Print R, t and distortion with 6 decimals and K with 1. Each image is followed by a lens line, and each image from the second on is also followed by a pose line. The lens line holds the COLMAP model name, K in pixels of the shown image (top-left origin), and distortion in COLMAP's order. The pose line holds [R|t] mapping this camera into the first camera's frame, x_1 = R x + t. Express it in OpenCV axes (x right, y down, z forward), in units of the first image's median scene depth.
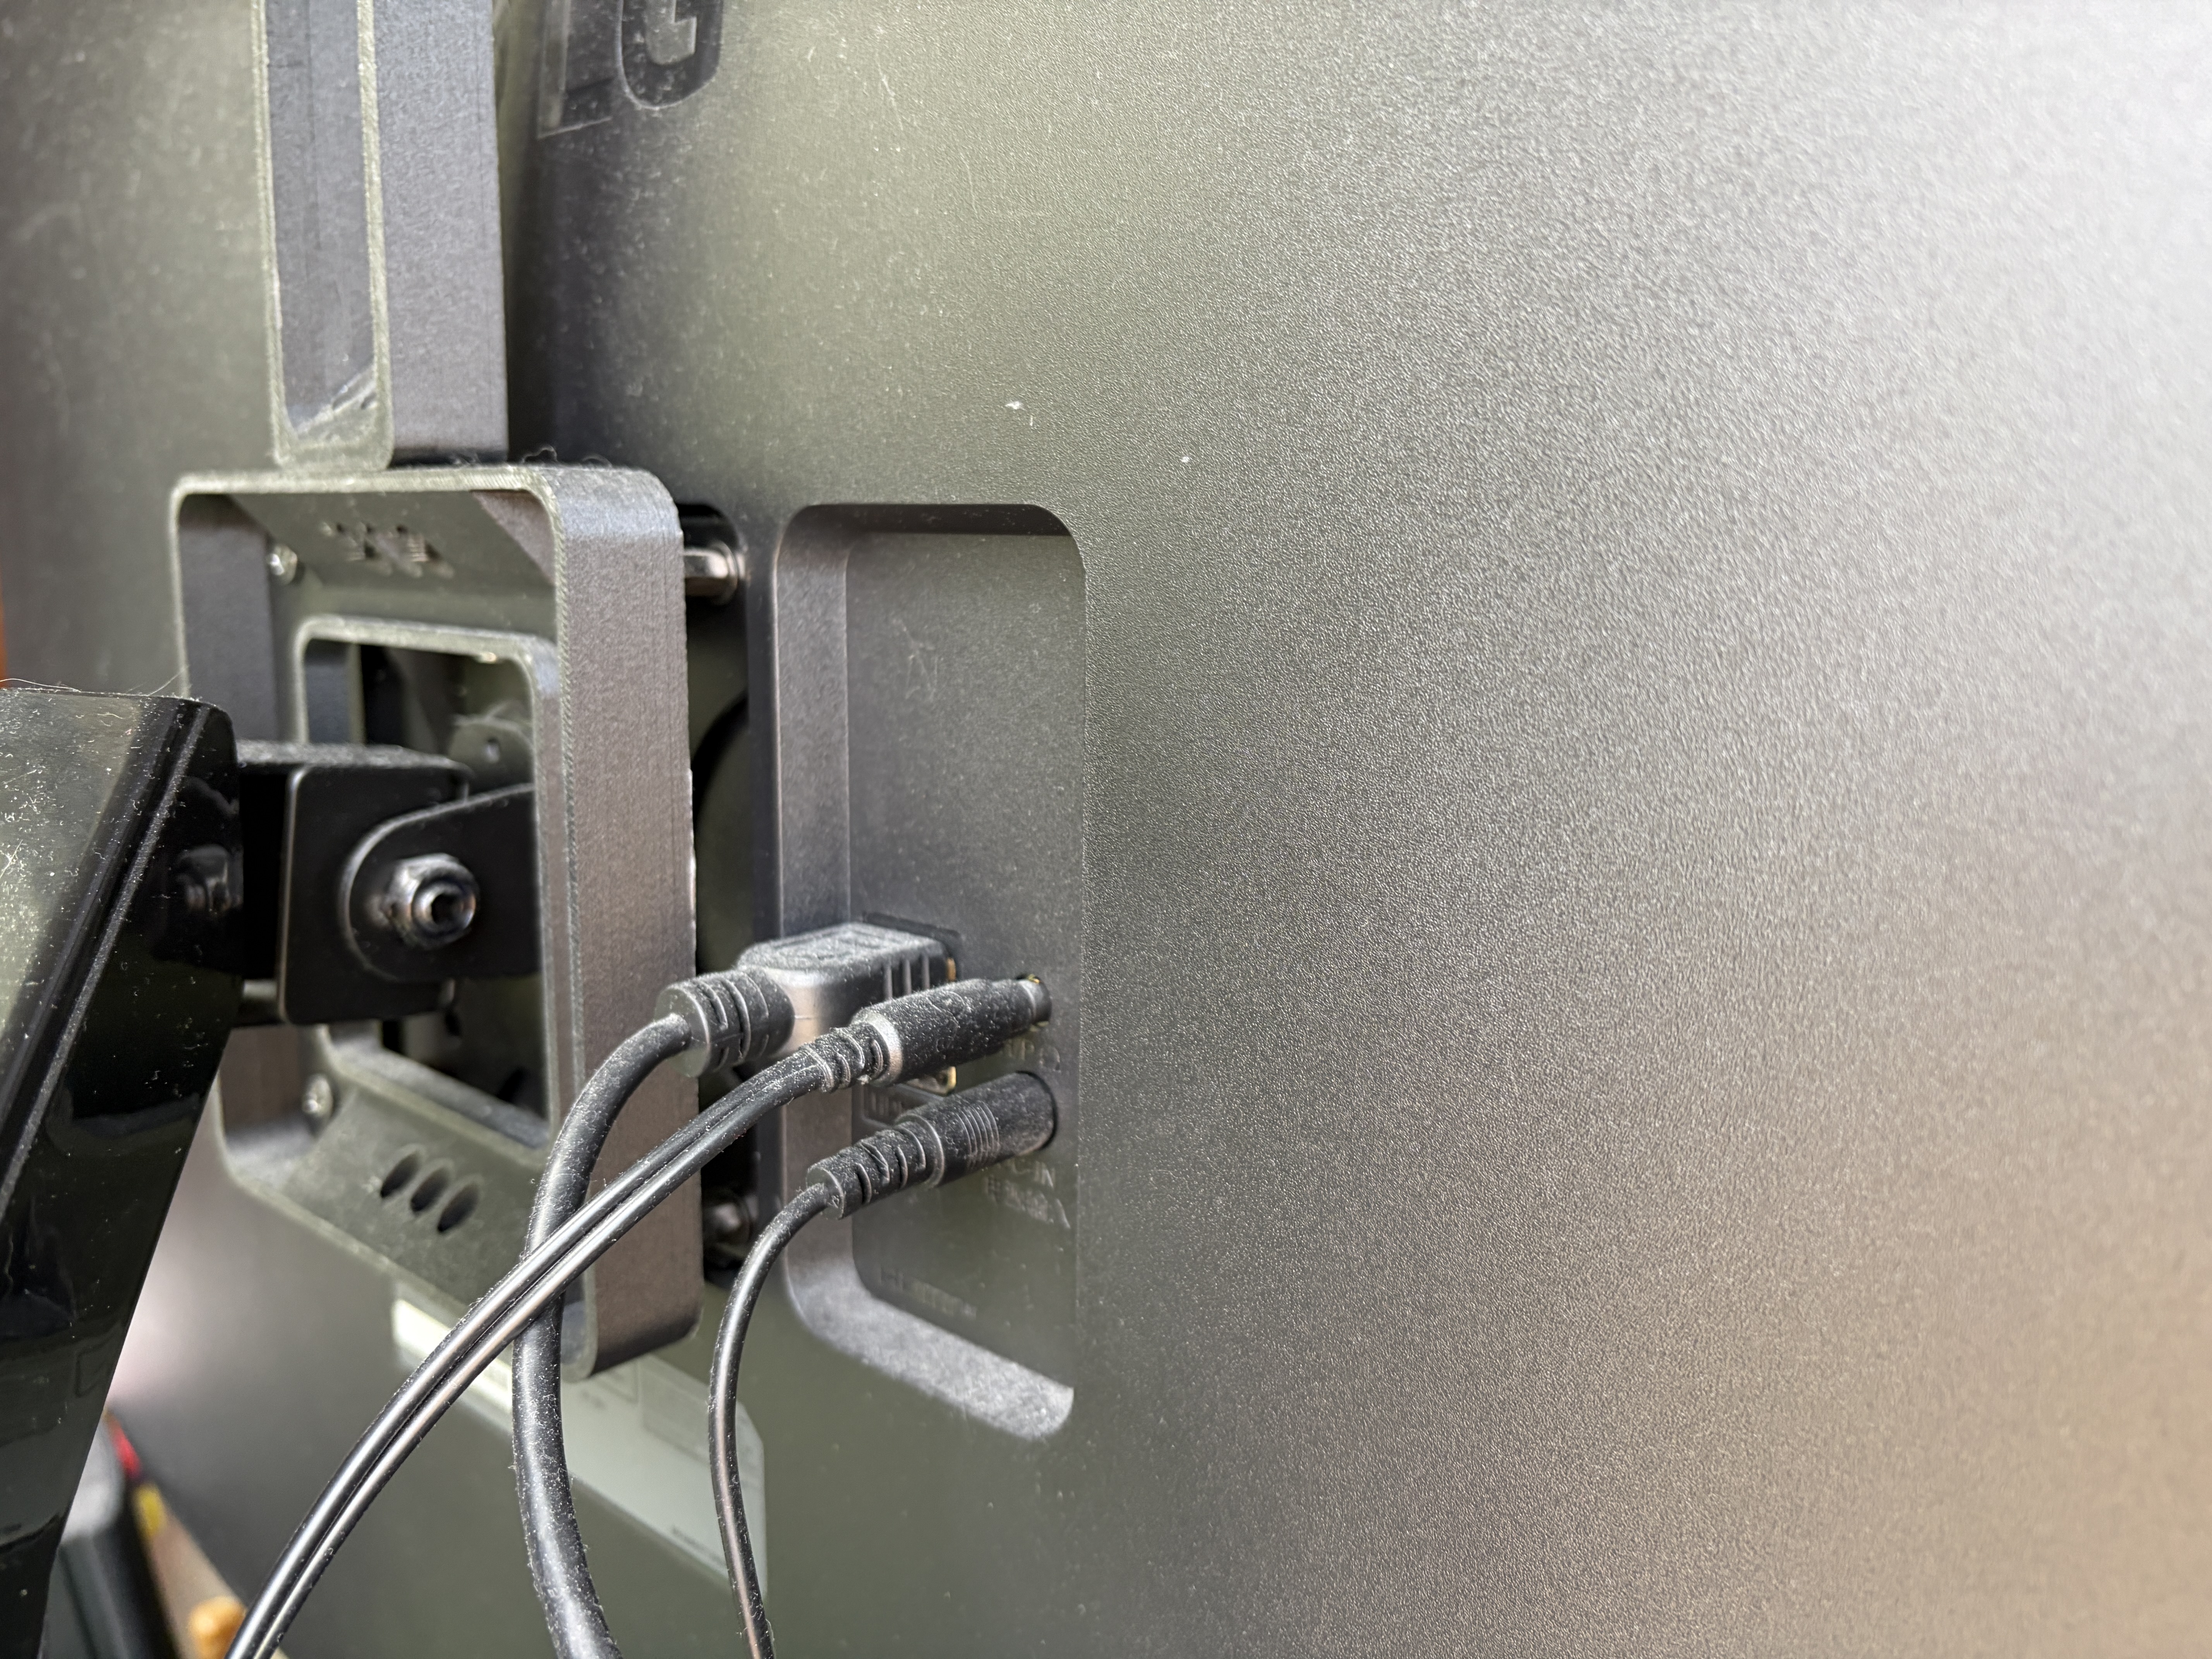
lens RADIAL K [[1718.6, 0, 1096.7], [0, 1718.6, 792.5], [0, 0, 1]] dist [-0.001897, 0.074212]
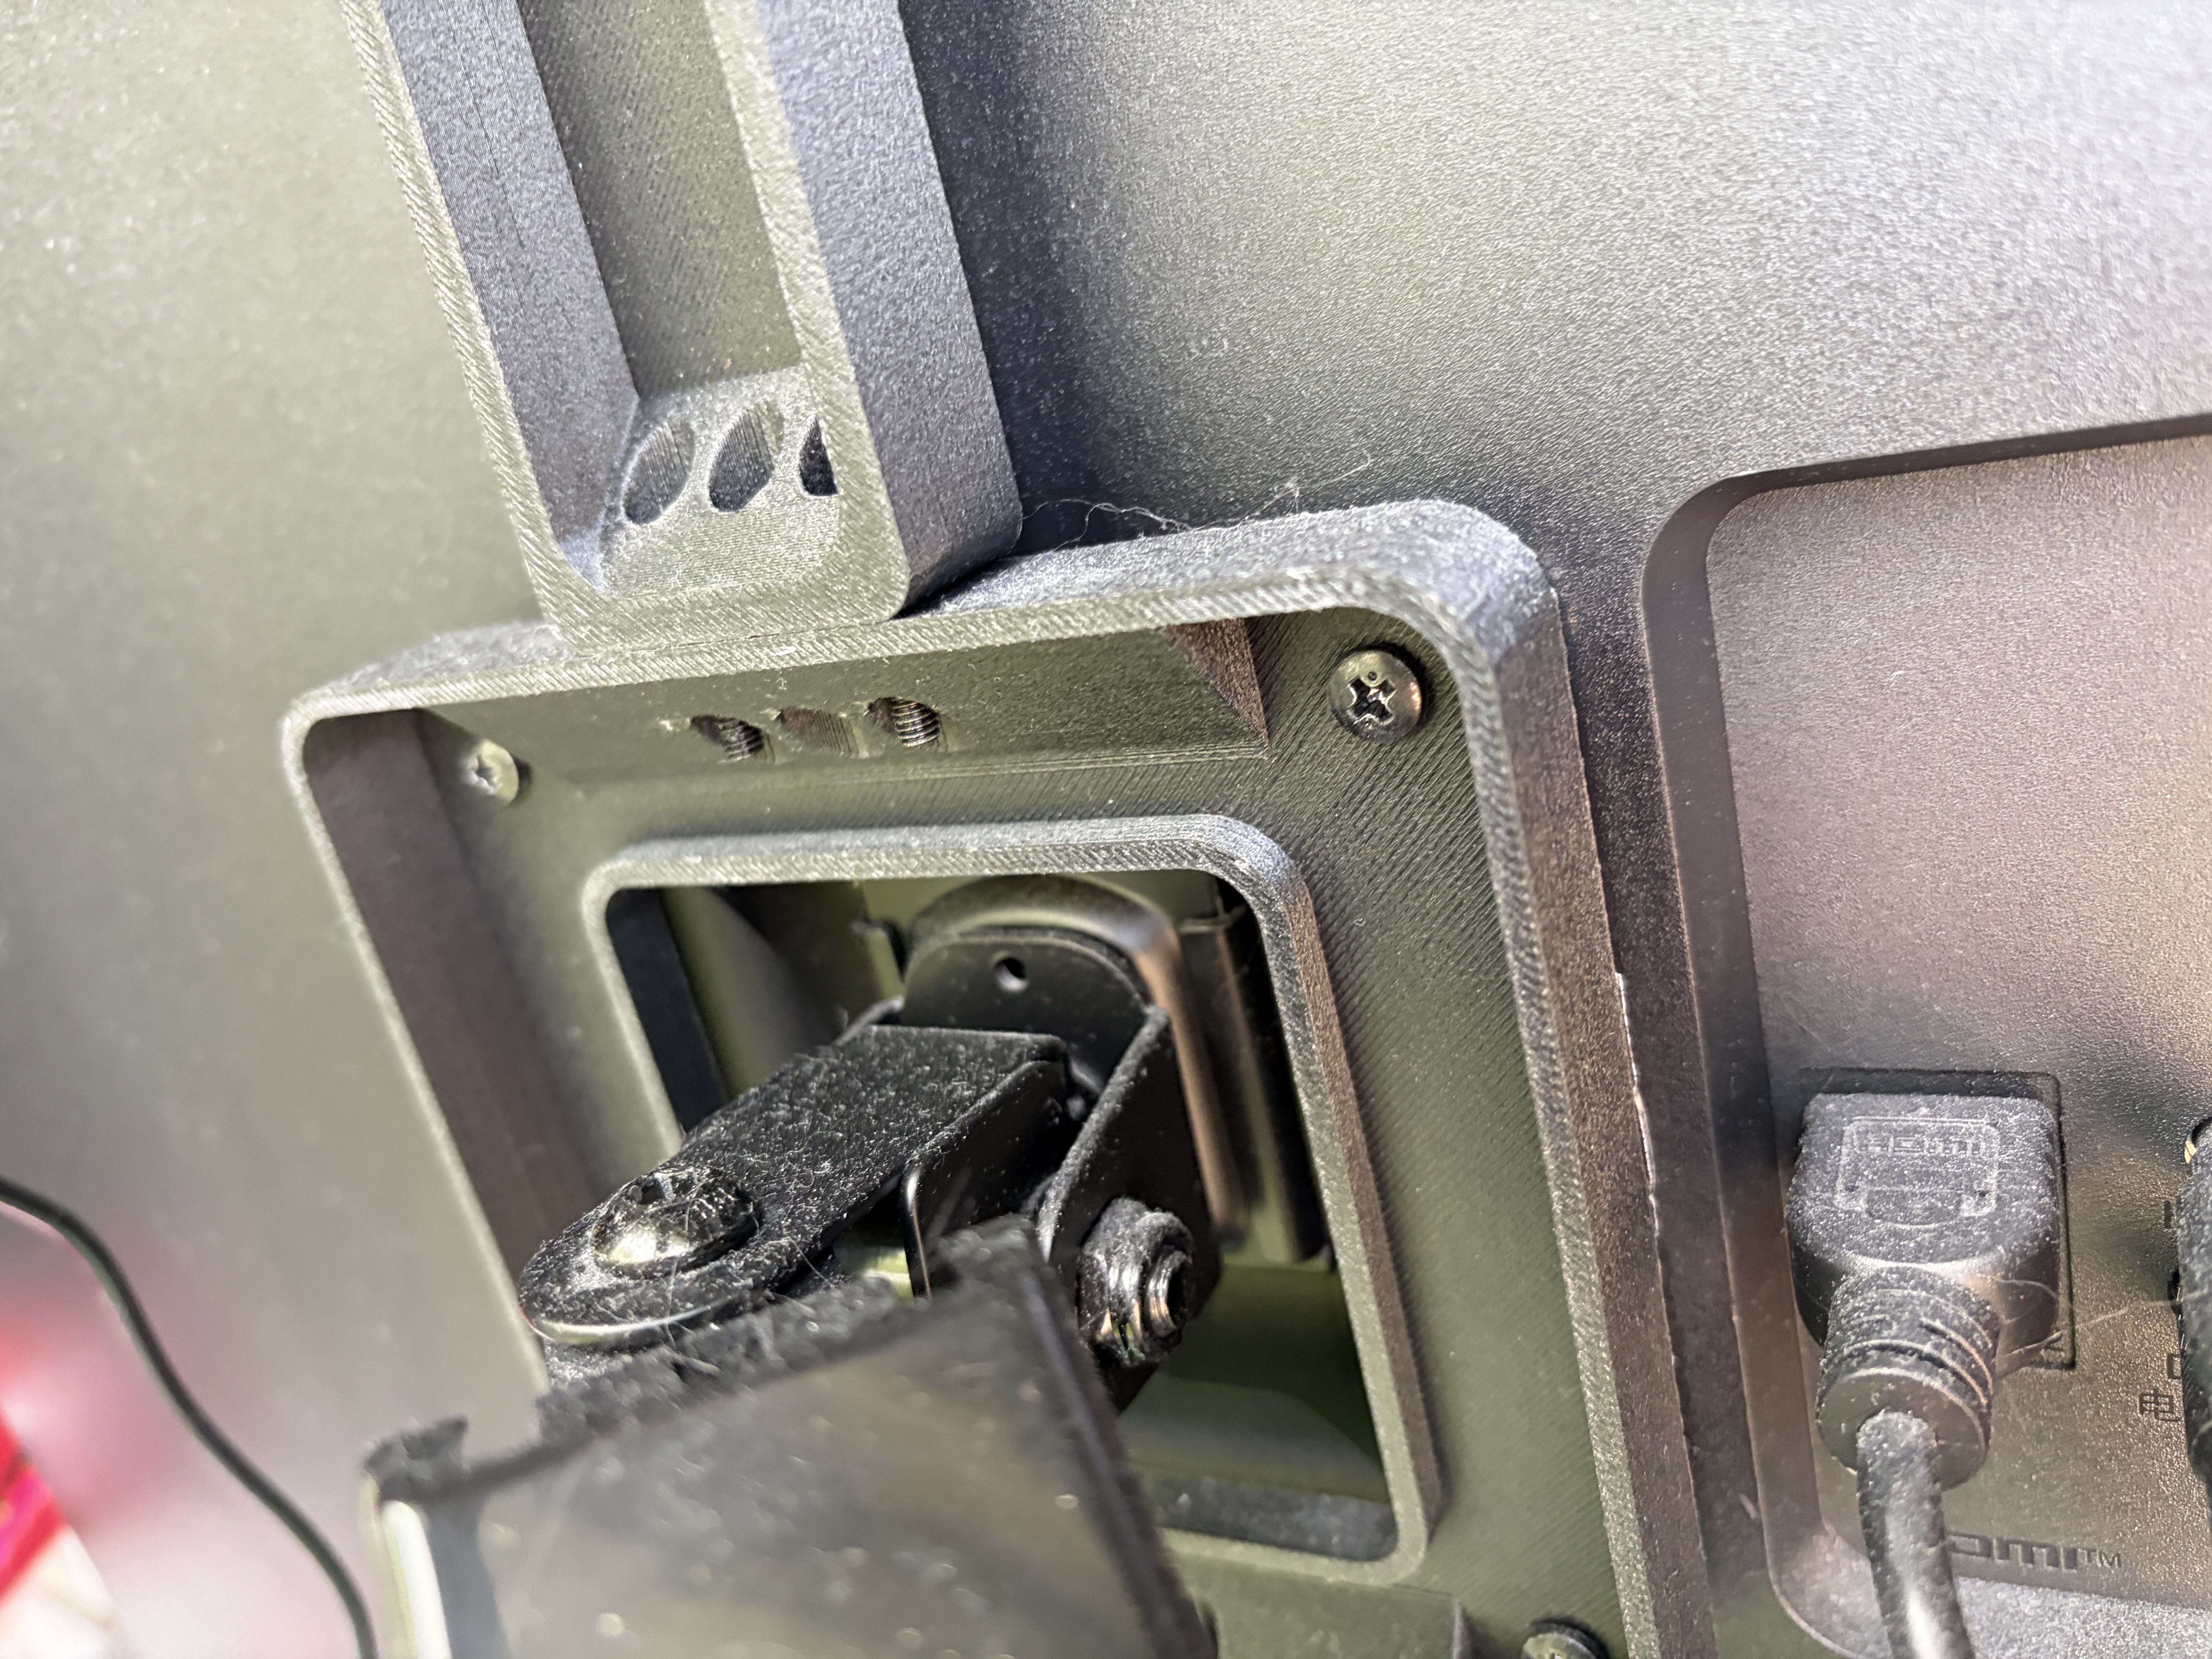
lens RADIAL K [[1718.6, 0, 1096.7], [0, 1718.6, 792.5], [0, 0, 1]] dist [-0.001897, 0.074212]
pose [[0.935284, -0.313902, 0.163431, -0.452321], [0.284530, 0.941582, 0.180183, -0.213989], [-0.210443, -0.122021, 0.969961, 0.446457]]
